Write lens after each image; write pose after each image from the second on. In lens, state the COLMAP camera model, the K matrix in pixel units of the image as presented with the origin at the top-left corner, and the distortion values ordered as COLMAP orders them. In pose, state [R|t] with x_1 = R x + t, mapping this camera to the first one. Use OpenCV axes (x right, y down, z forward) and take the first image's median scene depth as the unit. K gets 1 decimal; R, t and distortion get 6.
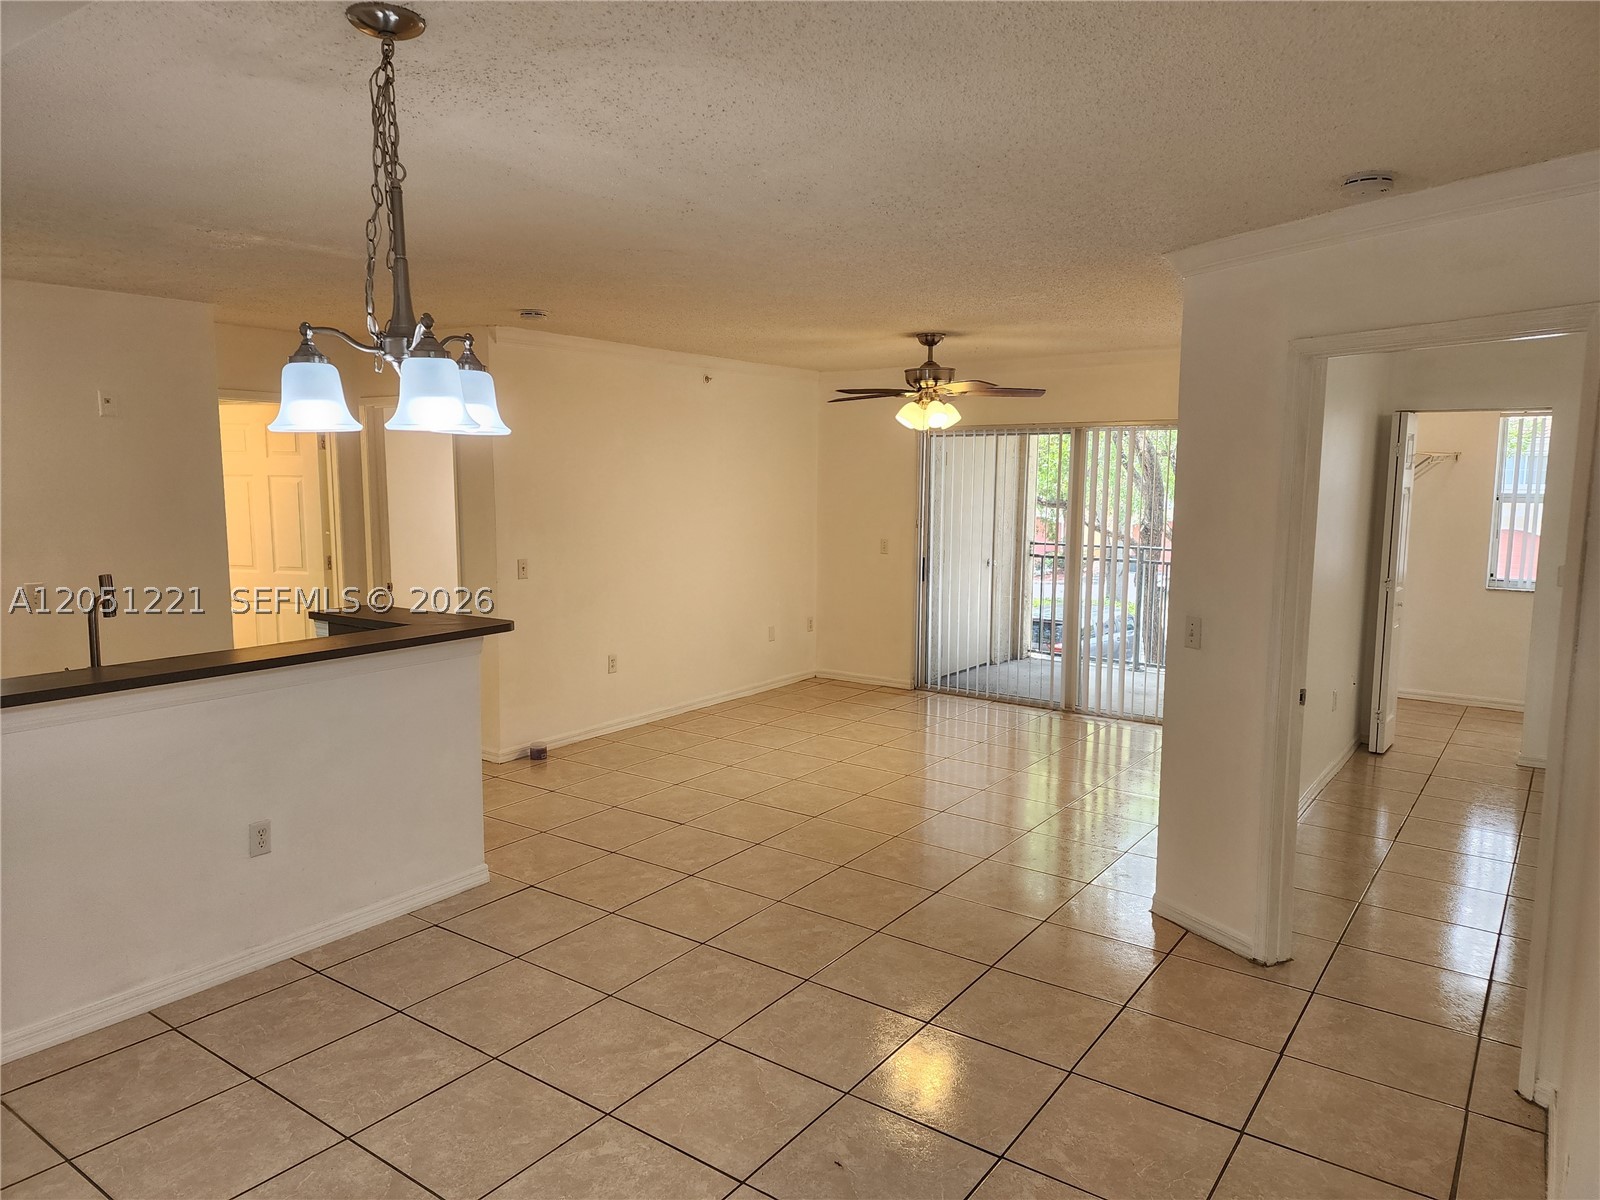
lens RADIAL K [[1070.1, 0, 799.6], [0, 1070.1, 609.9], [0, 0, 1]] dist [0.083043, -0.076264]
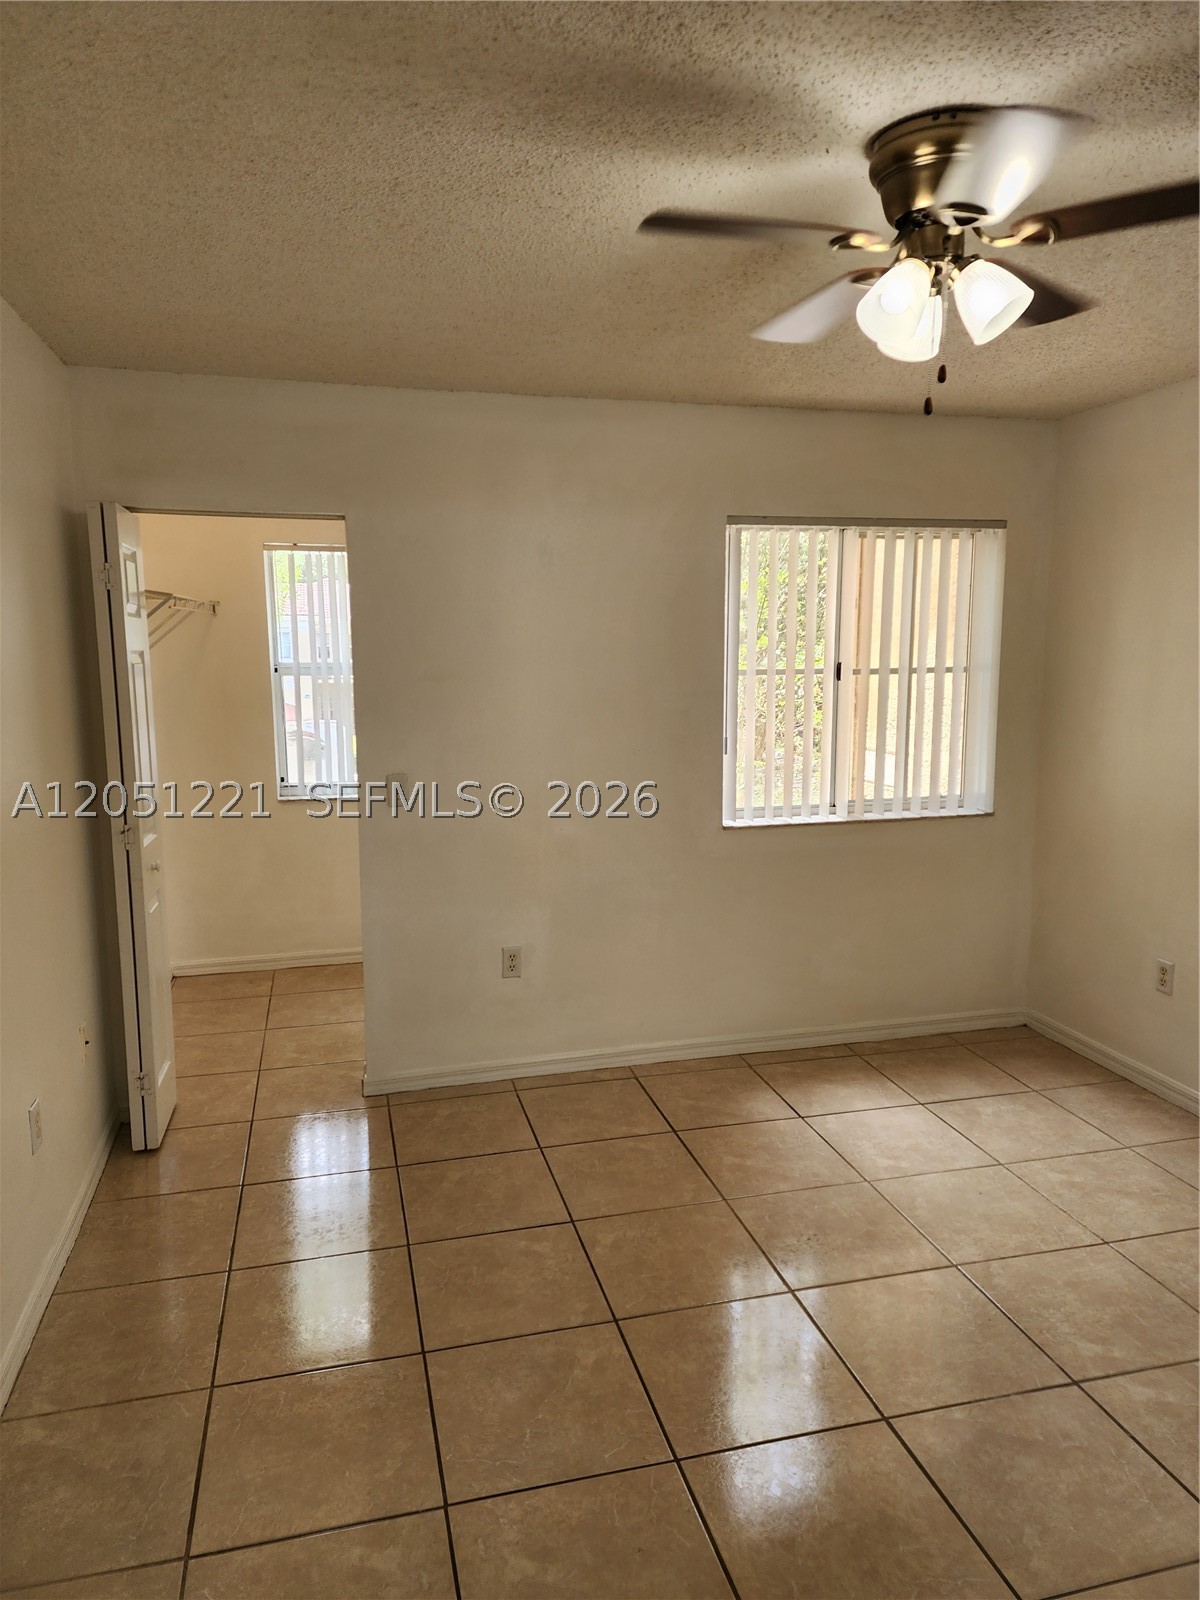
lens RADIAL K [[1070.1, 0, 611.9], [0, 1070.1, 800.9], [0, 0, 1]] dist [0.083043, -0.076264]
pose [[0.632675, -0.115252, 0.765794, 0.277285], [0.103154, 0.992594, 0.064163, -0.047497], [-0.767517, 0.038400, 0.639878, 0.464146]]
